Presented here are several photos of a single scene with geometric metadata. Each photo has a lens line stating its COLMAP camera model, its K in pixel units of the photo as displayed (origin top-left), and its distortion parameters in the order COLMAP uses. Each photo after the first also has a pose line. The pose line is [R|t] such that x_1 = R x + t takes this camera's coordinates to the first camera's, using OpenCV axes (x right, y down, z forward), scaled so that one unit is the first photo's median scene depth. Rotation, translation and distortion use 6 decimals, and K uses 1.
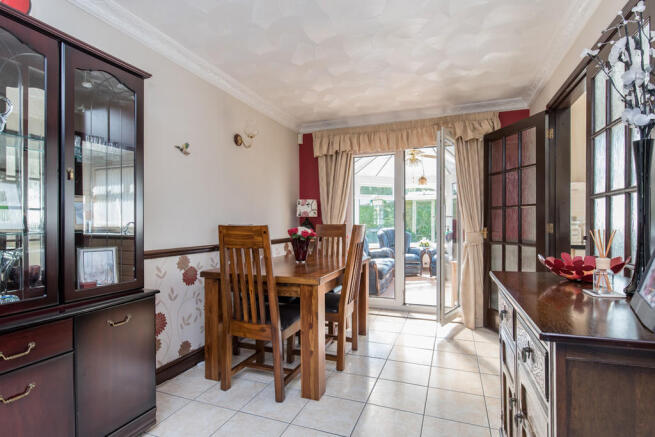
lens RADIAL K [[319.2, 0, 327.5], [0, 319.2, 218.5], [0, 0, 1]] dist [0.000380, 0.000059]
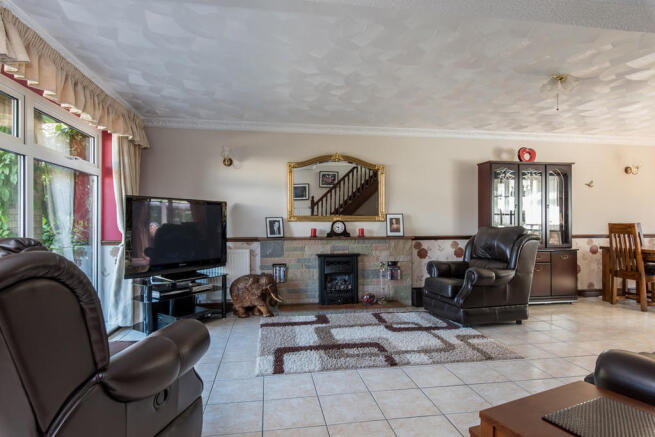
lens RADIAL K [[371.9, 0, 327.5], [0, 371.9, 218.5], [0, 0, 1]] dist [-0.004039, -0.001010]
pose [[0.515118, 0.000141, -0.857119, 0.738360], [0.008385, 0.999951, 0.005203, -0.042602], [0.857078, -0.009867, 0.515092, -1.707158]]
